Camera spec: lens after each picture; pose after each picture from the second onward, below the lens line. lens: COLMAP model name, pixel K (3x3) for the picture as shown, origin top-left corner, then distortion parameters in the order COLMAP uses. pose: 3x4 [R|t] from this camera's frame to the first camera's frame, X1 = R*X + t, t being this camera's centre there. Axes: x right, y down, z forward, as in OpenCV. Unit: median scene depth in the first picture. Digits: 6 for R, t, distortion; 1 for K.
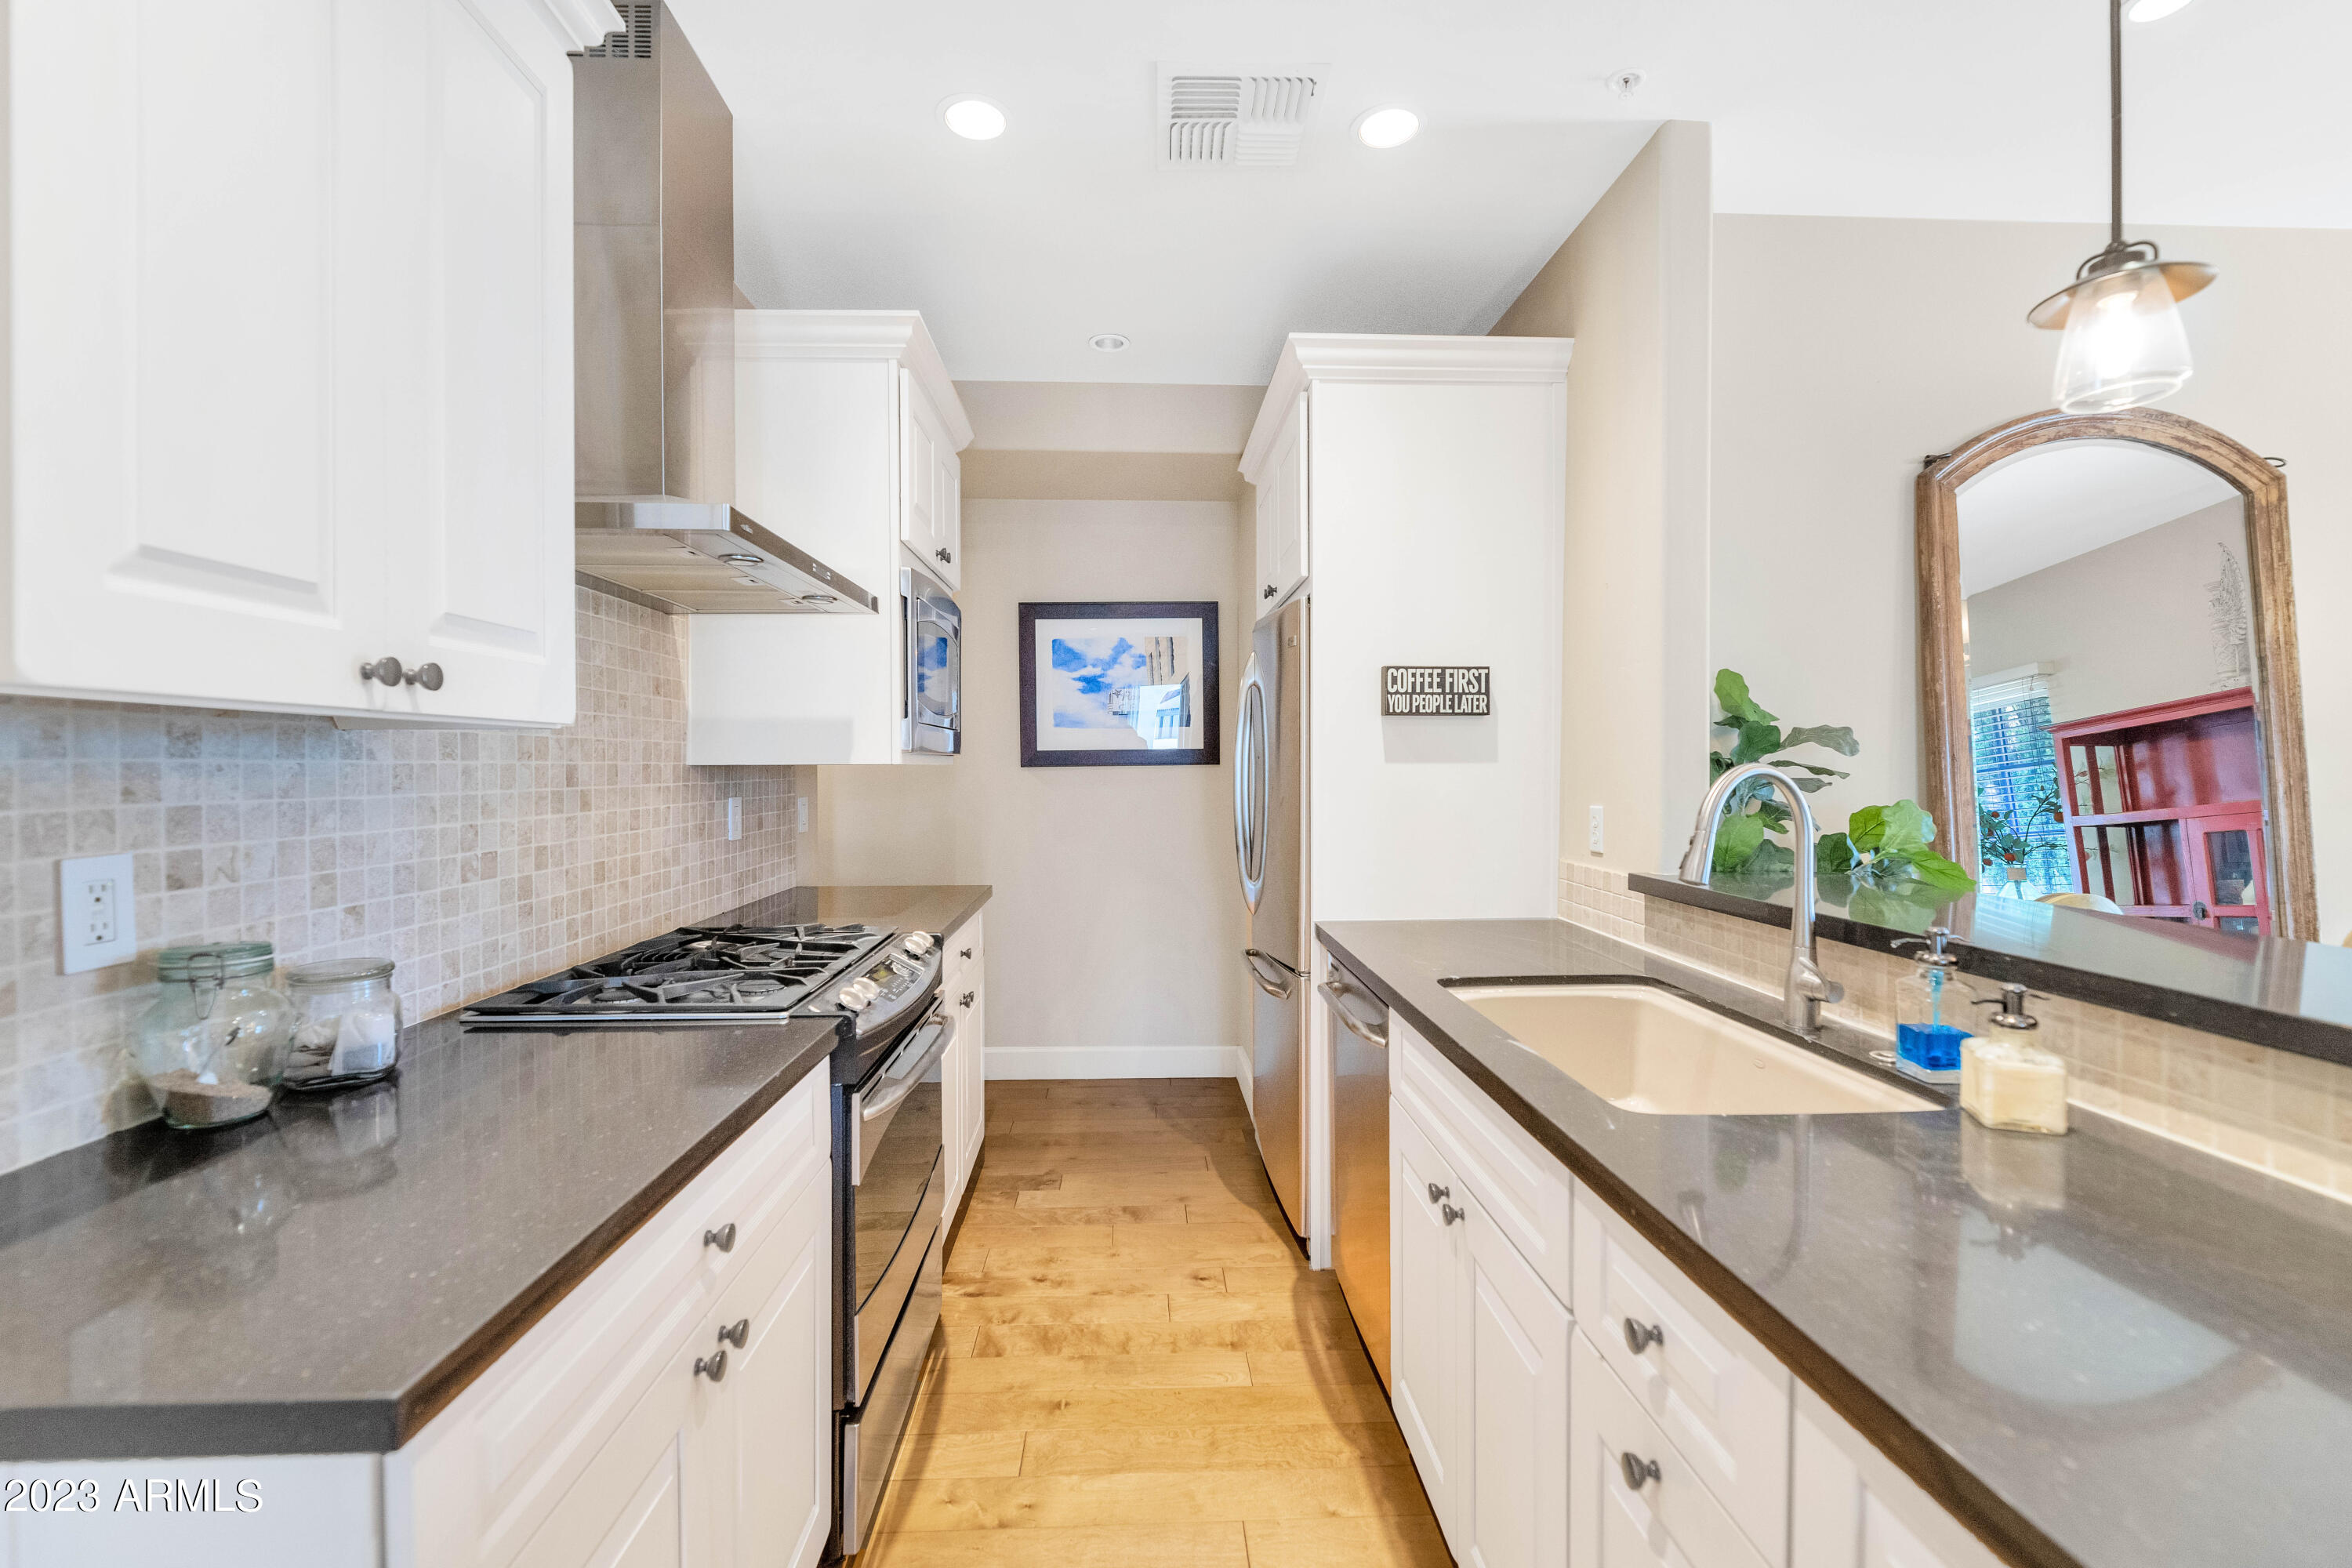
lens RADIAL K [[1032.1, 0, 1174.8], [0, 1032.1, 784.3], [0, 0, 1]] dist [-0.002663, -0.000722]
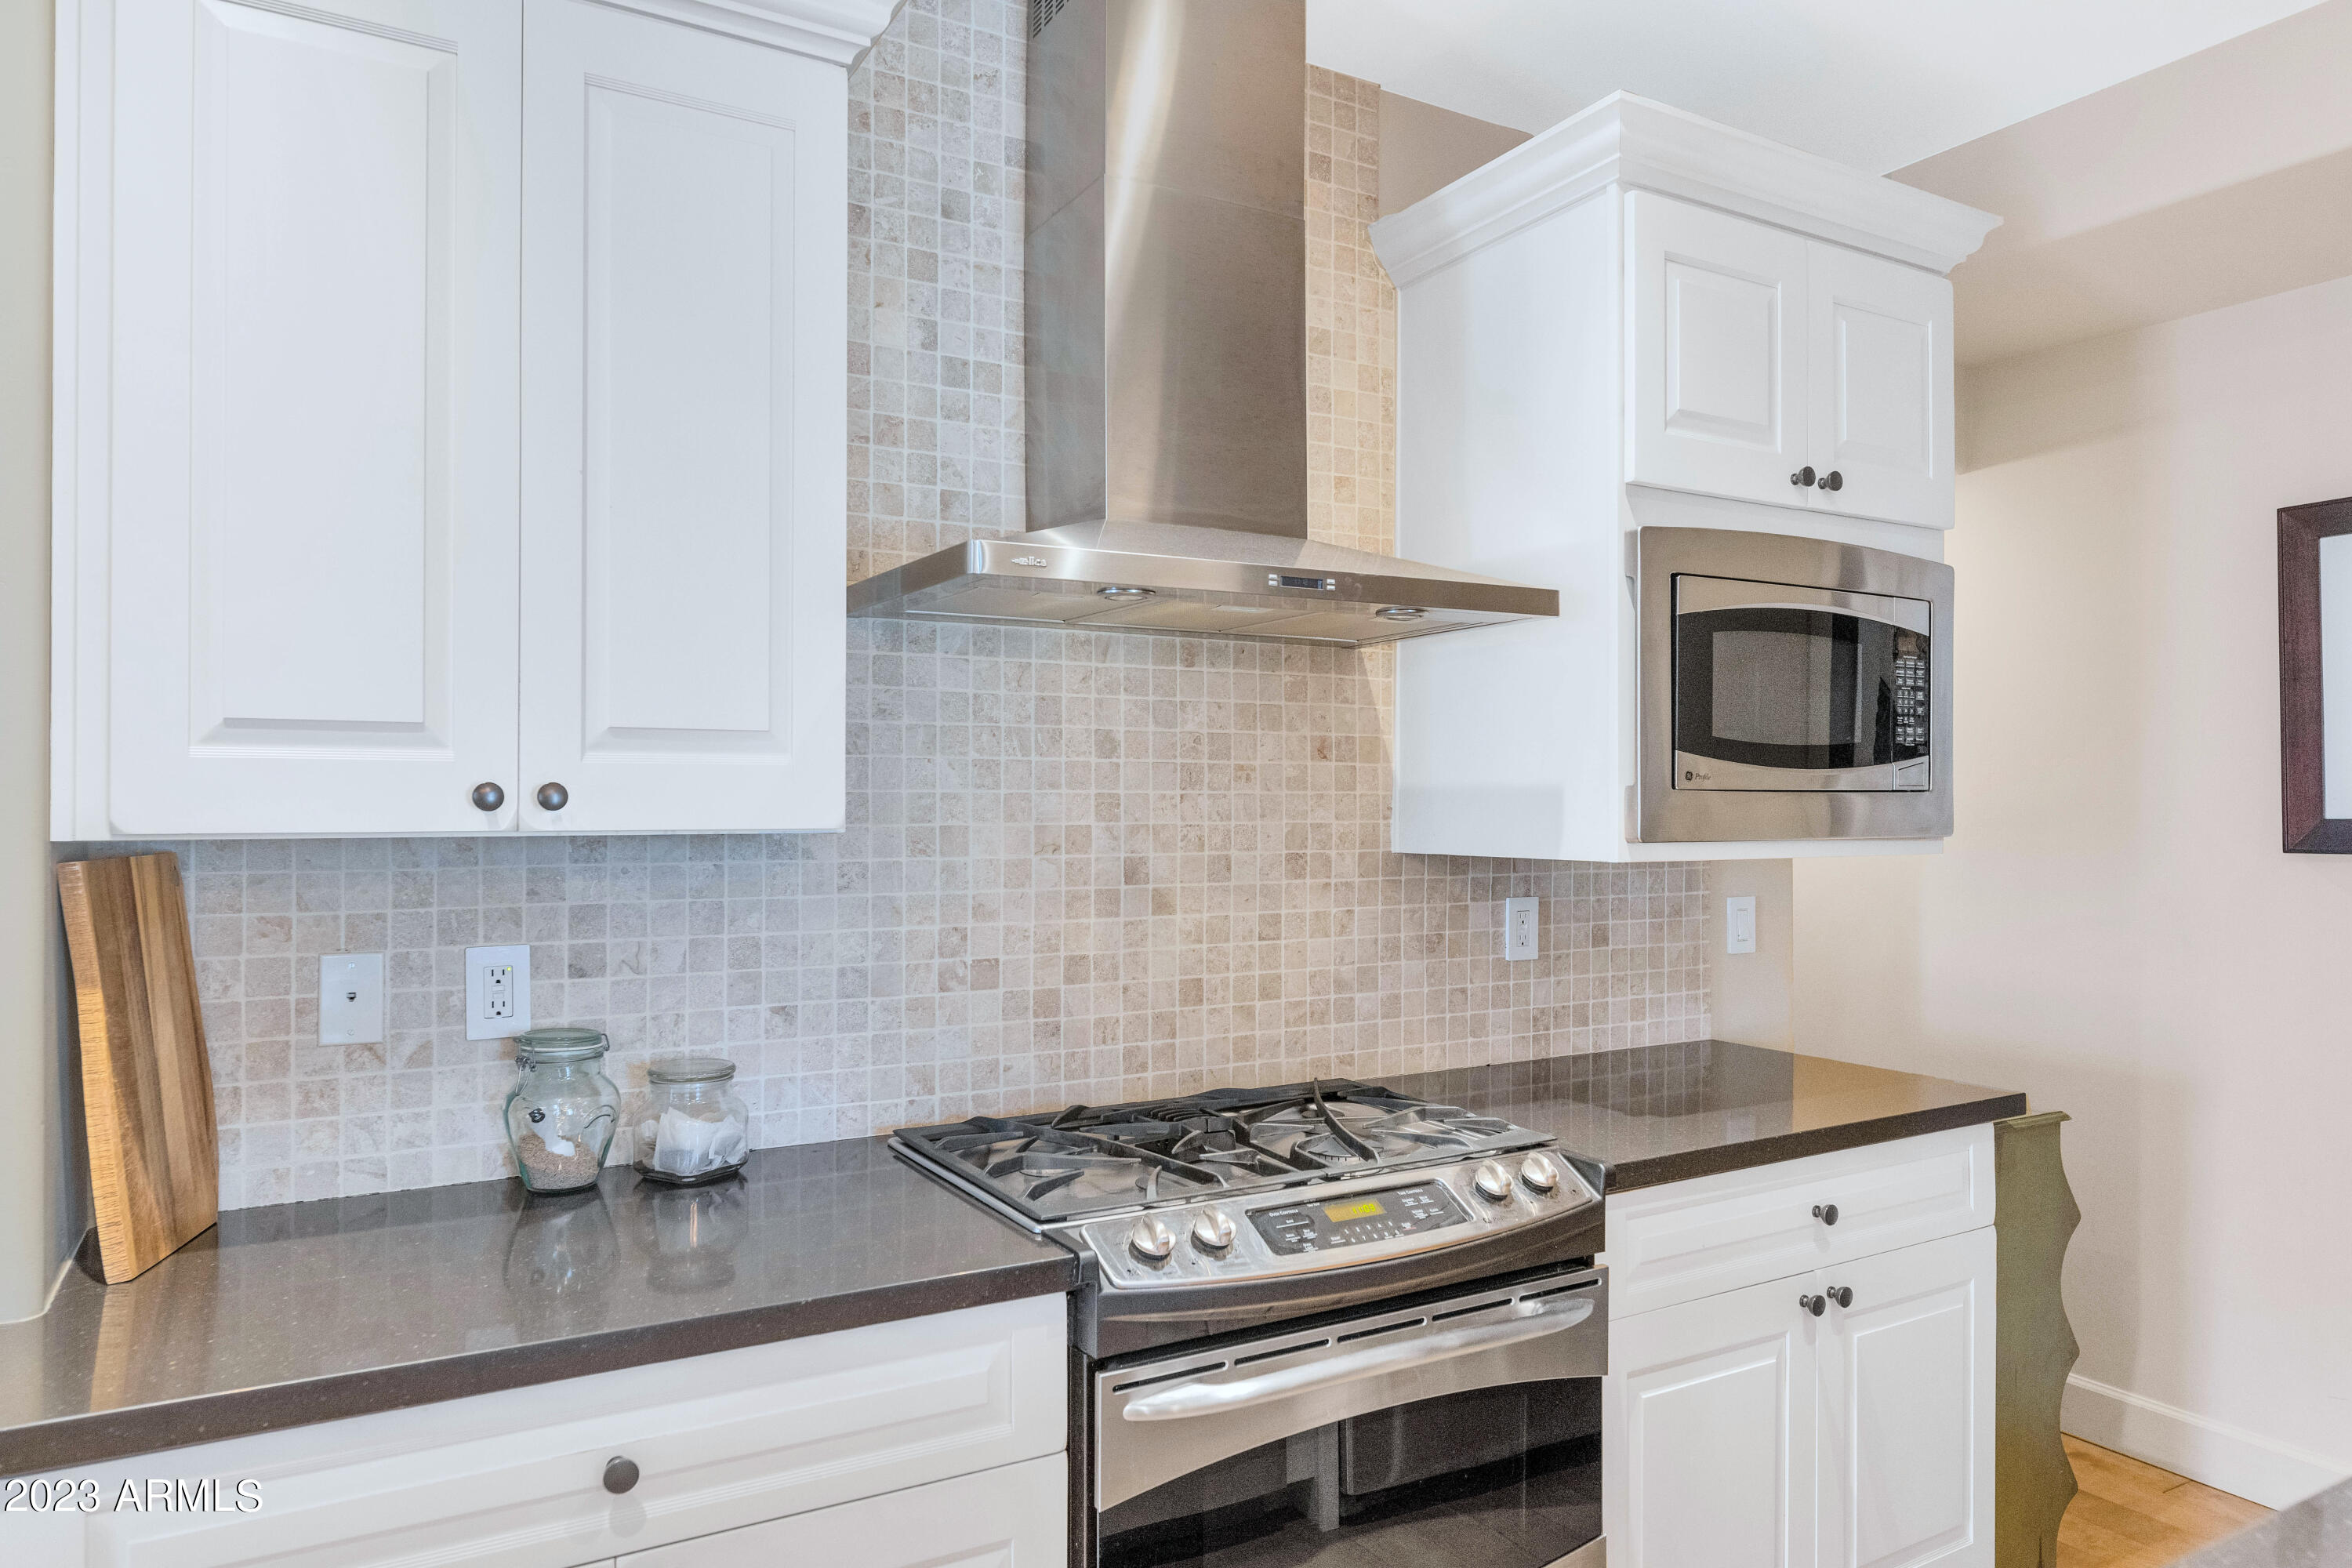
lens RADIAL K [[1462.4, 0, 1156.5], [0, 1462.4, 800.3], [0, 0, 1]] dist [-0.006917, 0.000185]
pose [[0.450966, 0.002585, -0.892537, 0.597321], [-0.018559, 0.999807, -0.006481, -0.074810], [0.892348, 0.019488, 0.450927, 0.647655]]
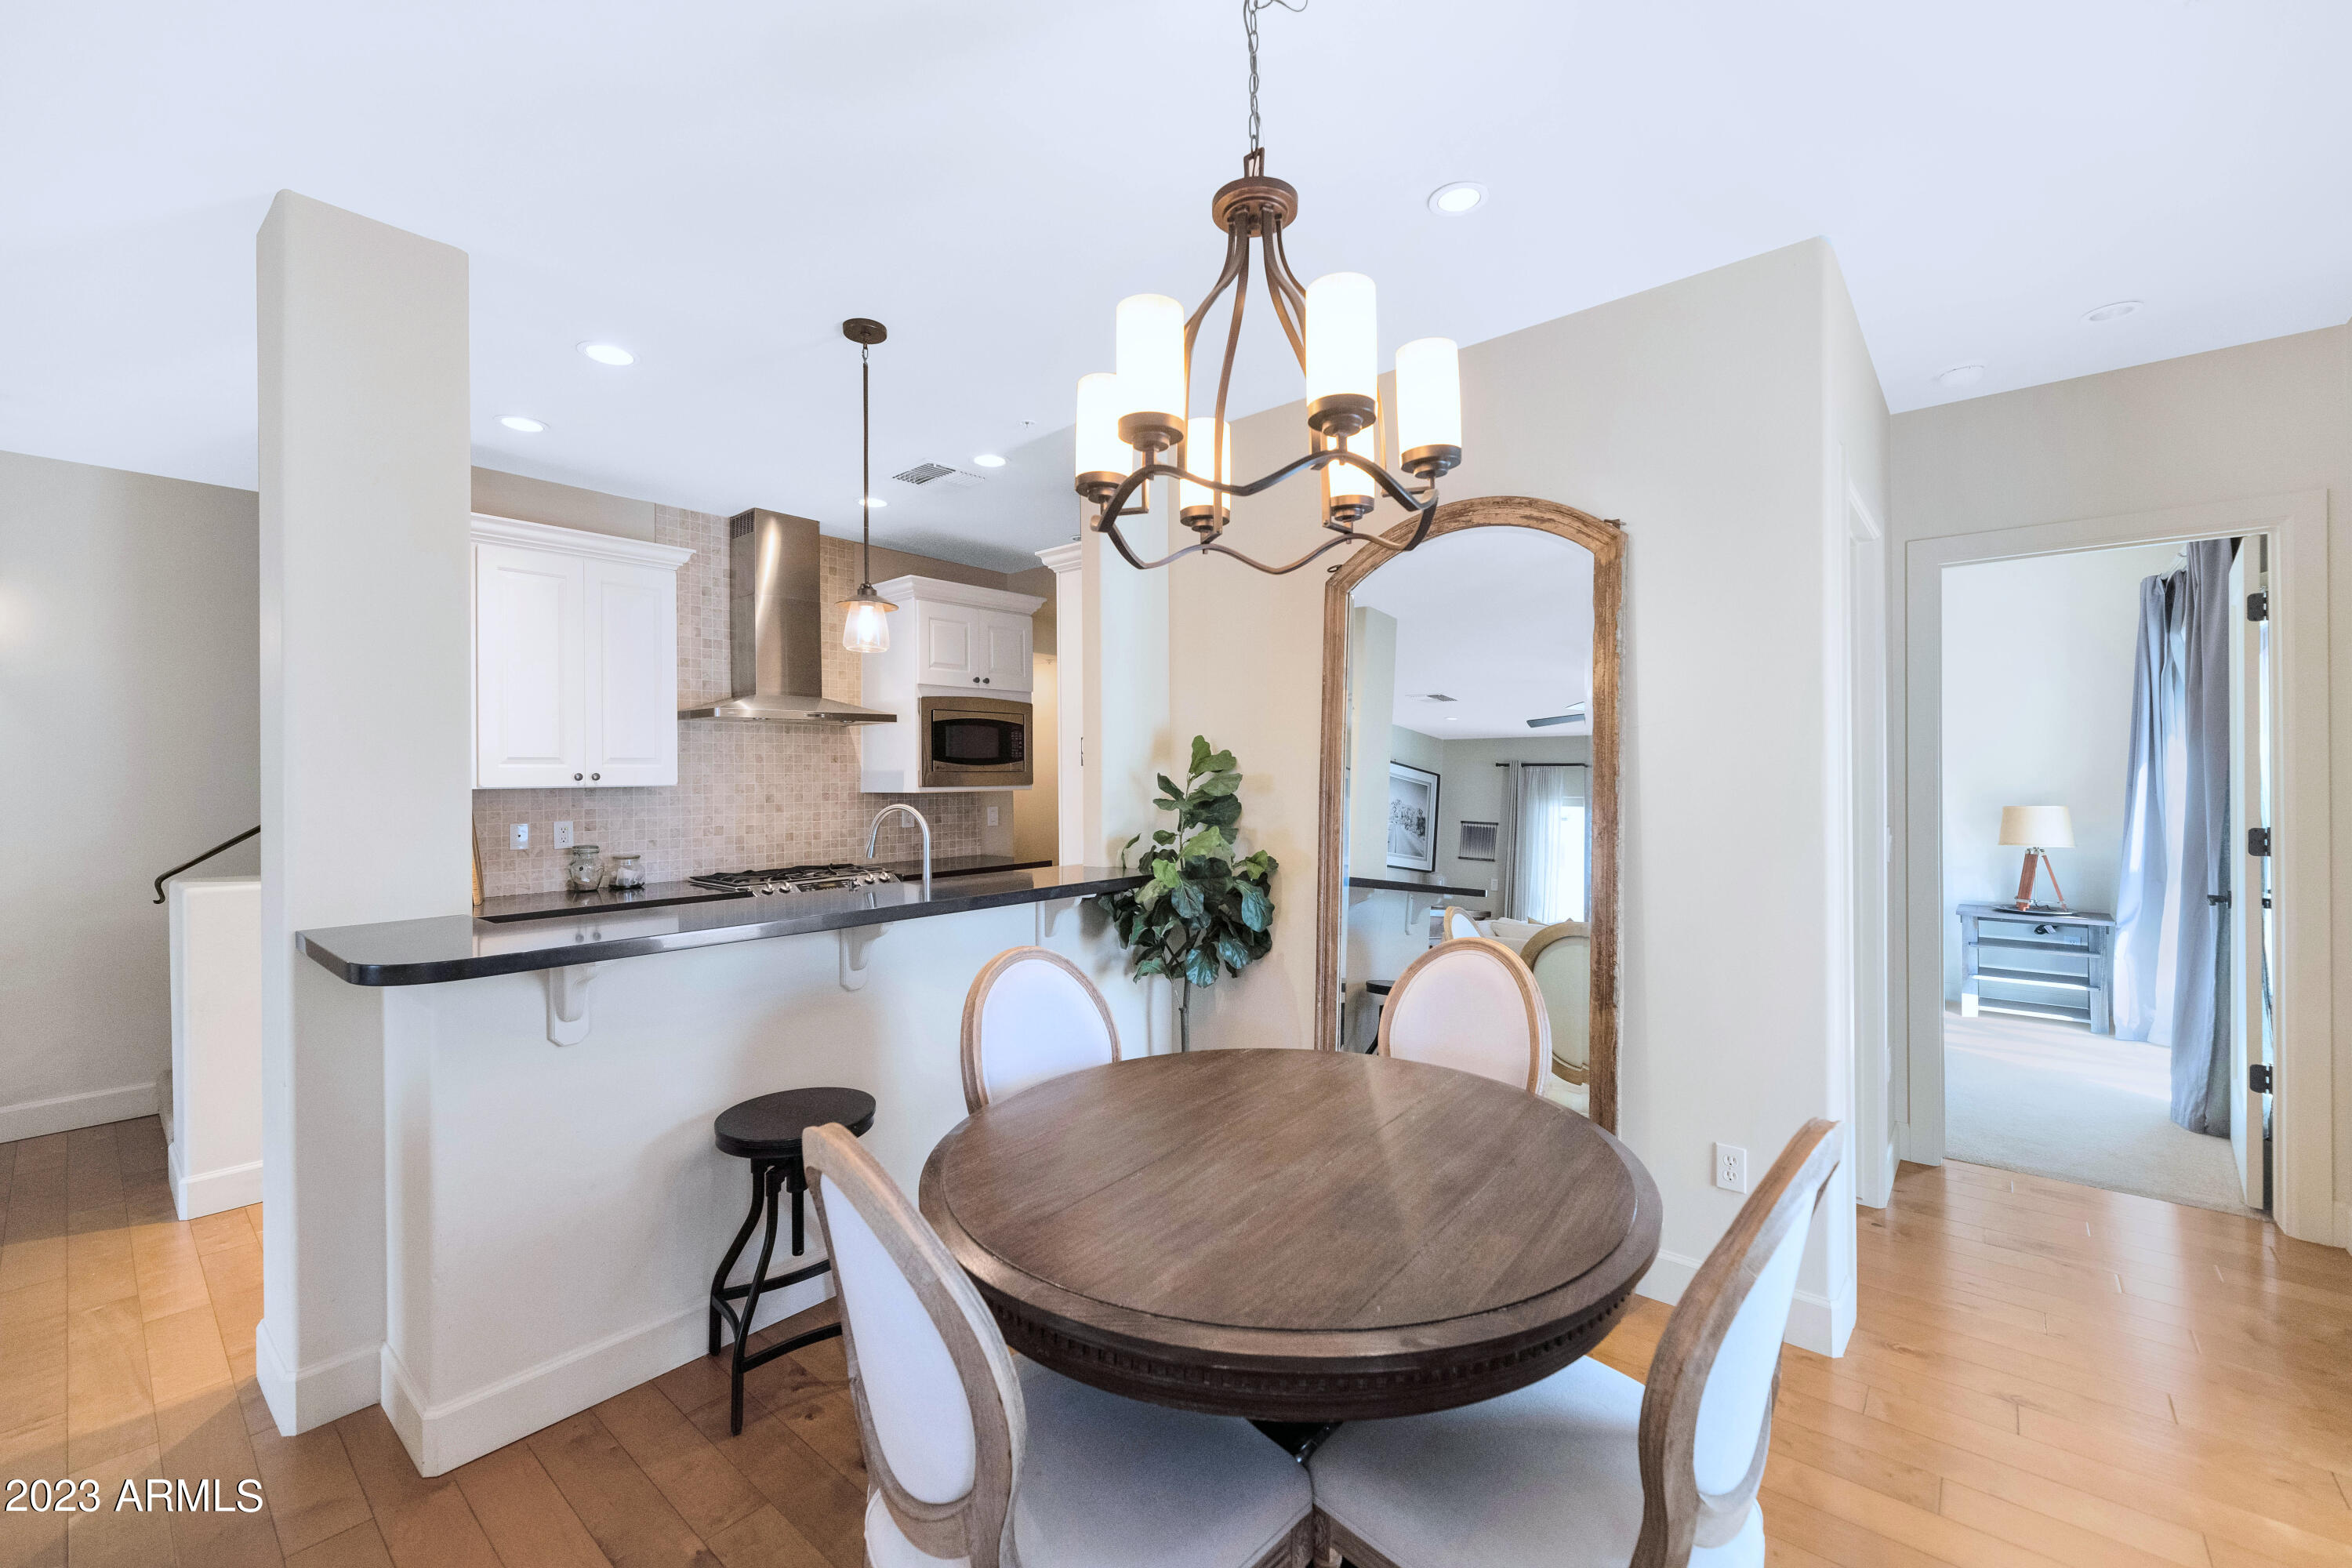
lens RADIAL K [[971.6, 0, 1142.8], [0, 971.6, 776.4], [0, 0, 1]] dist [-0.003134, 0.000288]
pose [[0.702378, 0.001239, -0.711803, 2.362171], [-0.008556, 0.999941, -0.006702, -0.072269], [0.711753, 0.010798, 0.702347, -0.053736]]
